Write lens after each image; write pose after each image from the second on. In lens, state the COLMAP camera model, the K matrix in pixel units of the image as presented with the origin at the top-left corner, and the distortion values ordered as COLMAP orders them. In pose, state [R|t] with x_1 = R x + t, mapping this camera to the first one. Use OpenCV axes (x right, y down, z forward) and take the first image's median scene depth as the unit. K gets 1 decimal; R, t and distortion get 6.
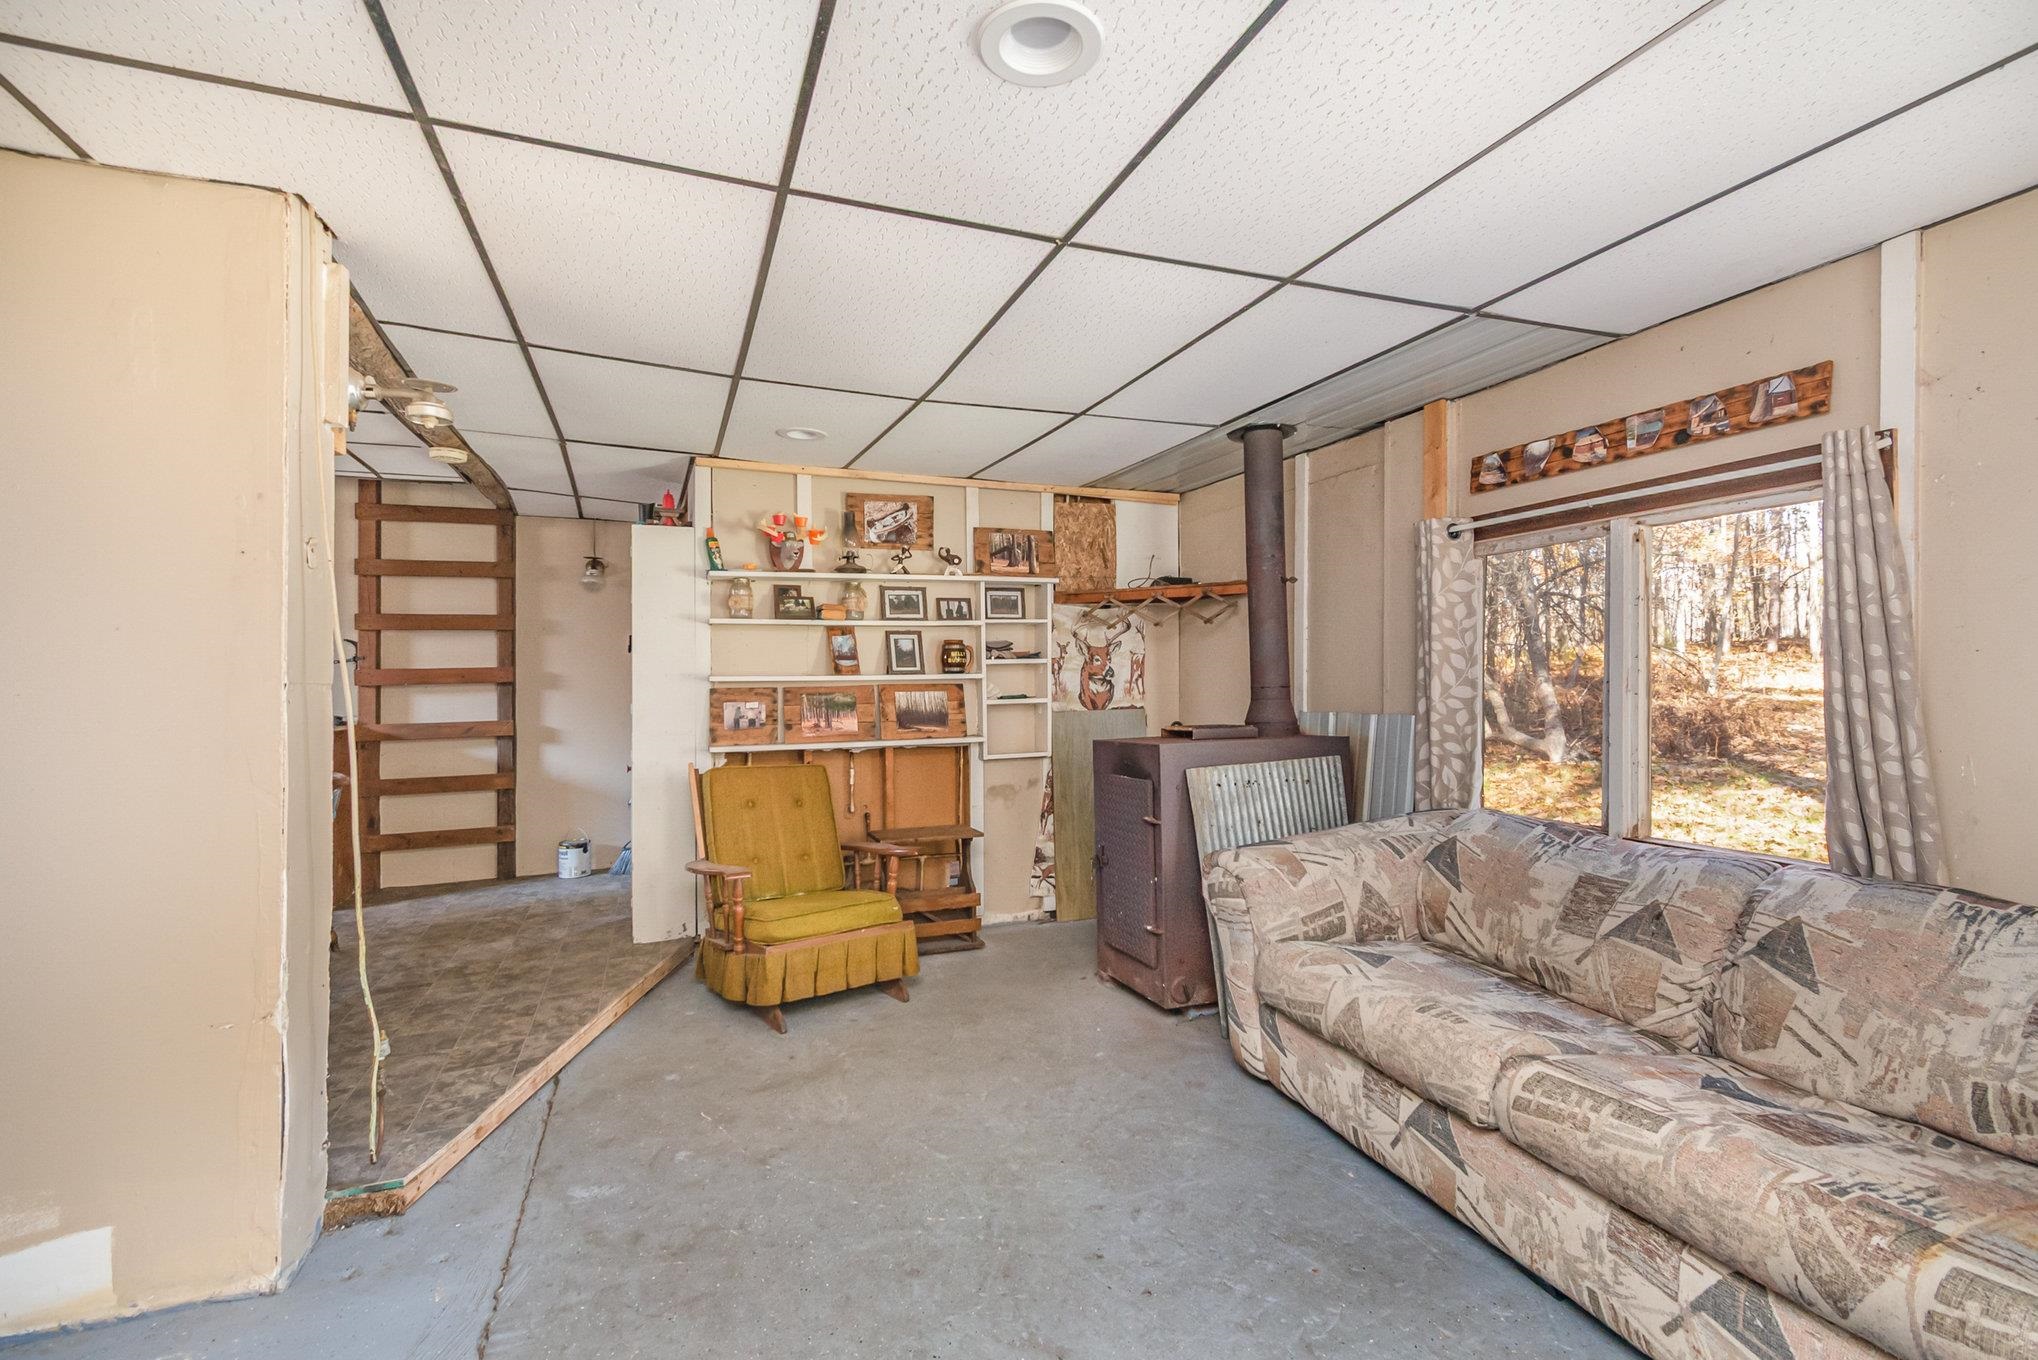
lens RADIAL K [[908.2, 0, 1012.2], [0, 908.2, 659.7], [0, 0, 1]] dist [0.001721, 0.000291]
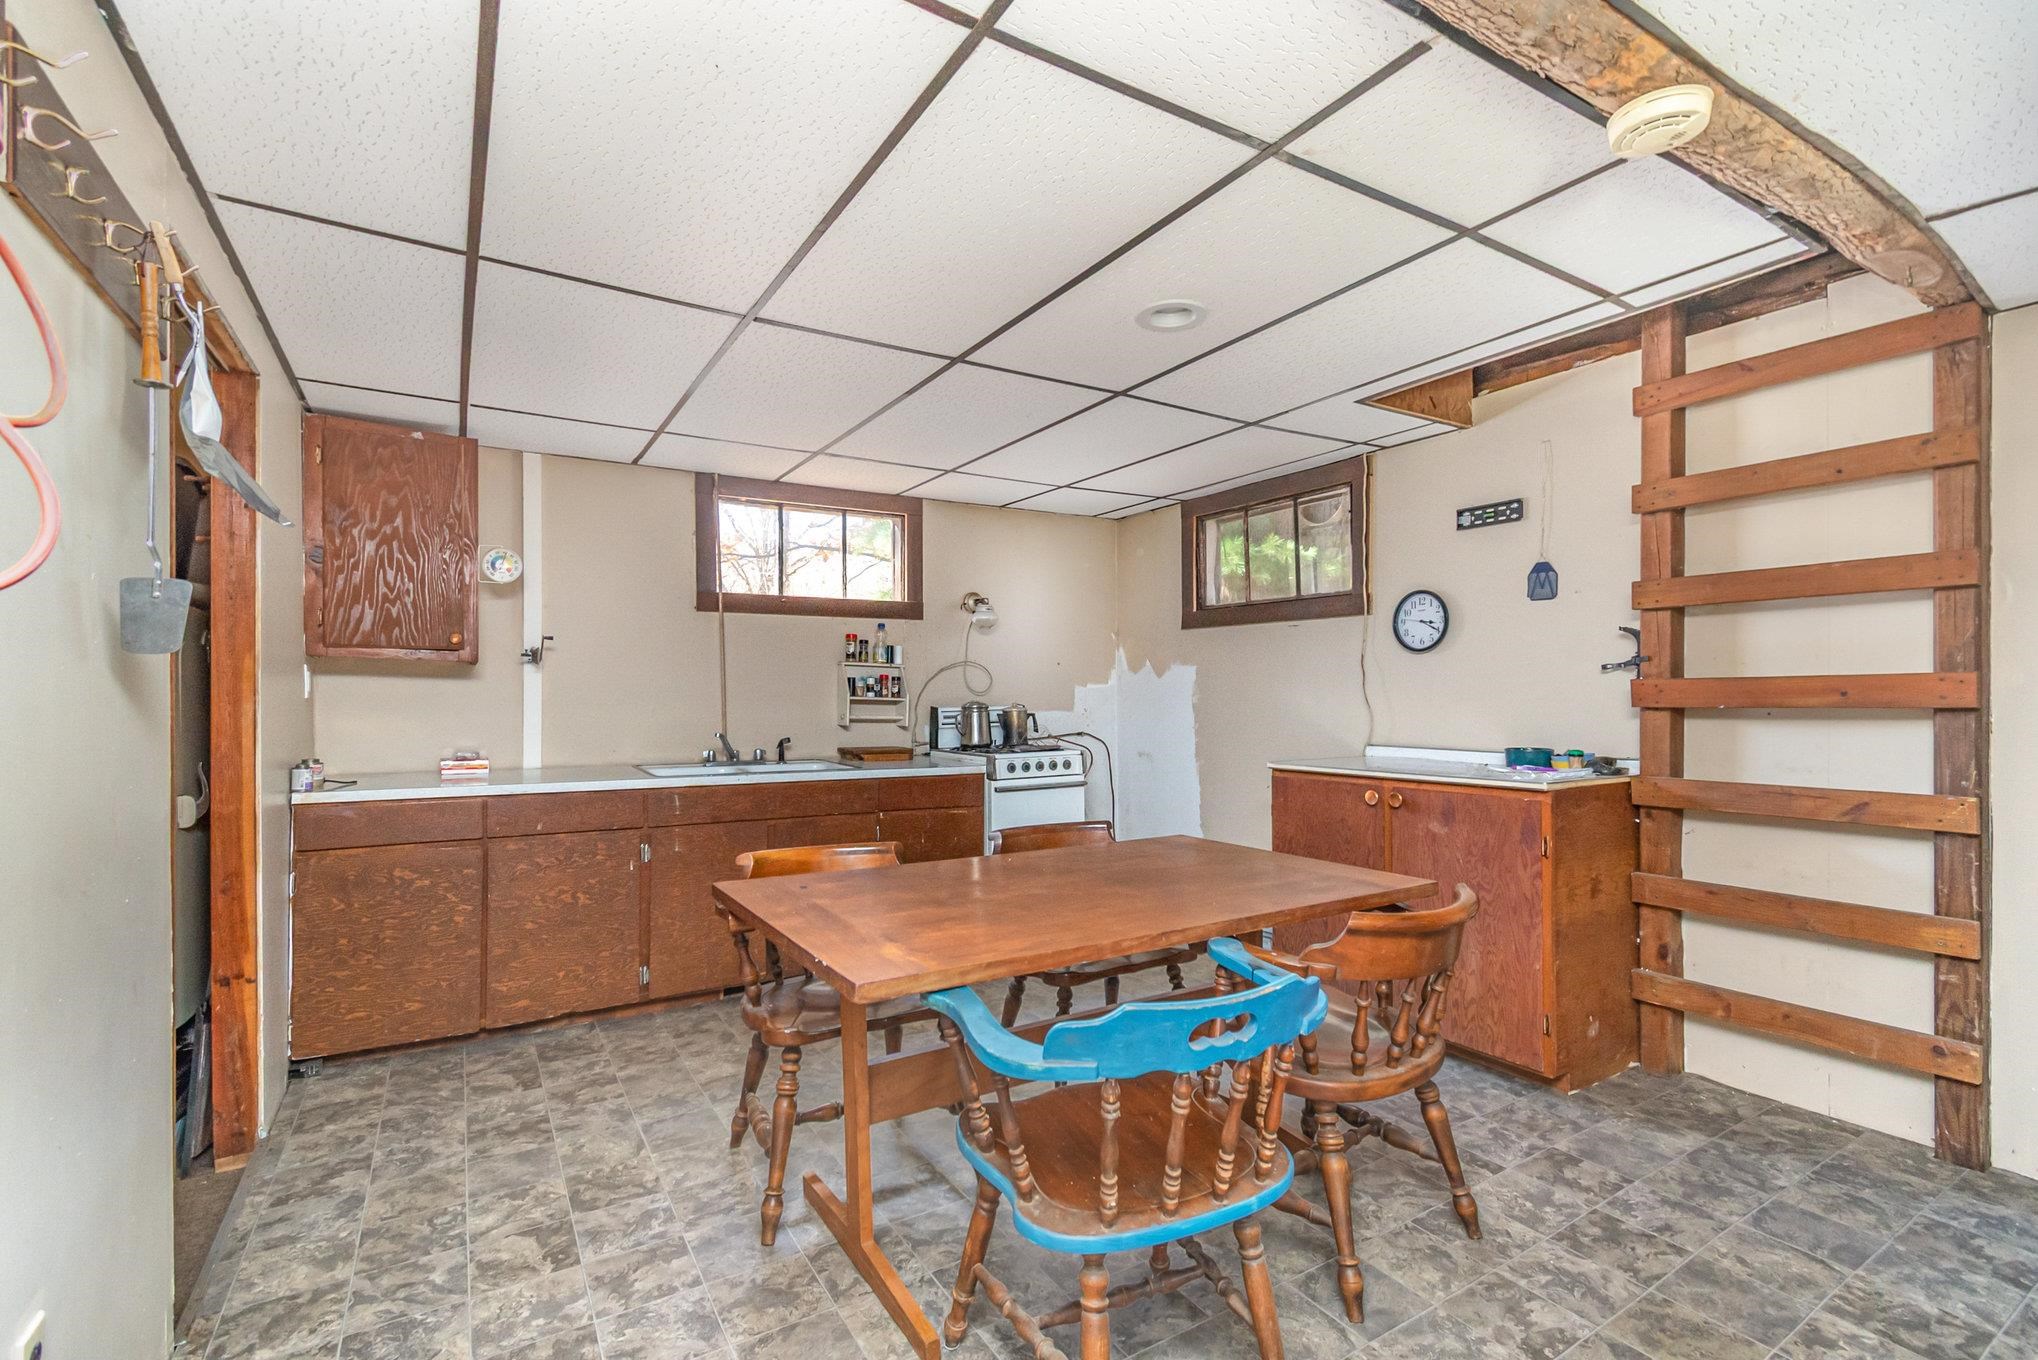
lens RADIAL K [[914.6, 0, 1023.2], [0, 914.6, 689.2], [0, 0, 1]] dist [0.001596, 0.000518]
pose [[0.181645, 0.011352, -0.983299, -0.419089], [0.017029, 0.999747, 0.014687, 0.003953], [0.983217, -0.019412, 0.181405, 0.965425]]
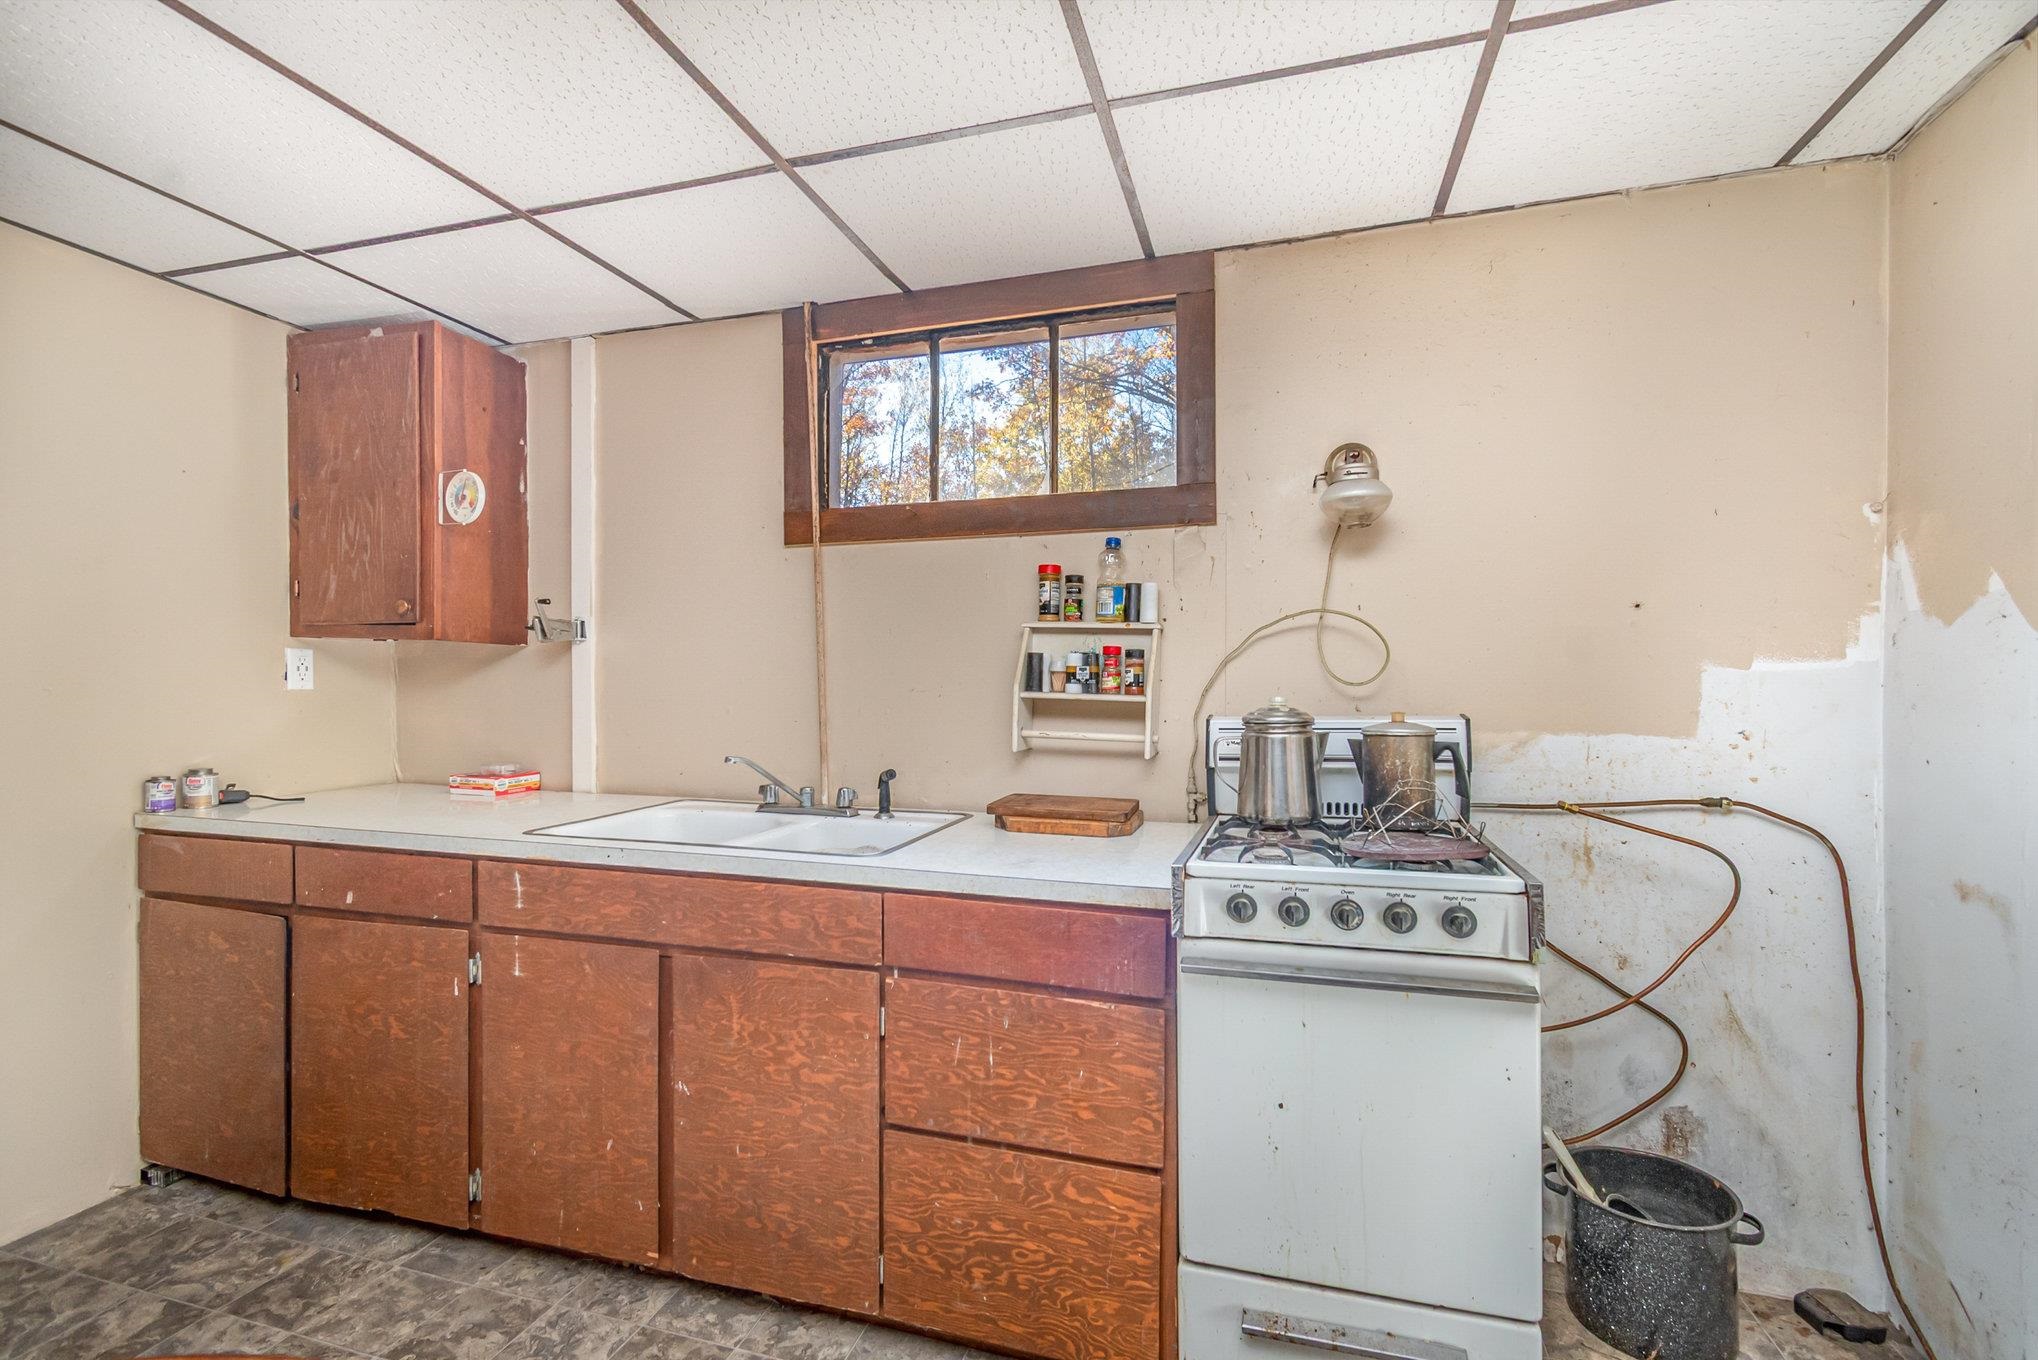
lens RADIAL K [[914.6, 0, 1023.2], [0, 914.6, 689.2], [0, 0, 1]] dist [0.001596, 0.000518]
pose [[-0.614062, 0.018015, -0.789052, -1.475622], [0.023121, 0.999721, 0.004831, 0.030109], [0.788919, -0.015277, -0.614308, 1.457305]]
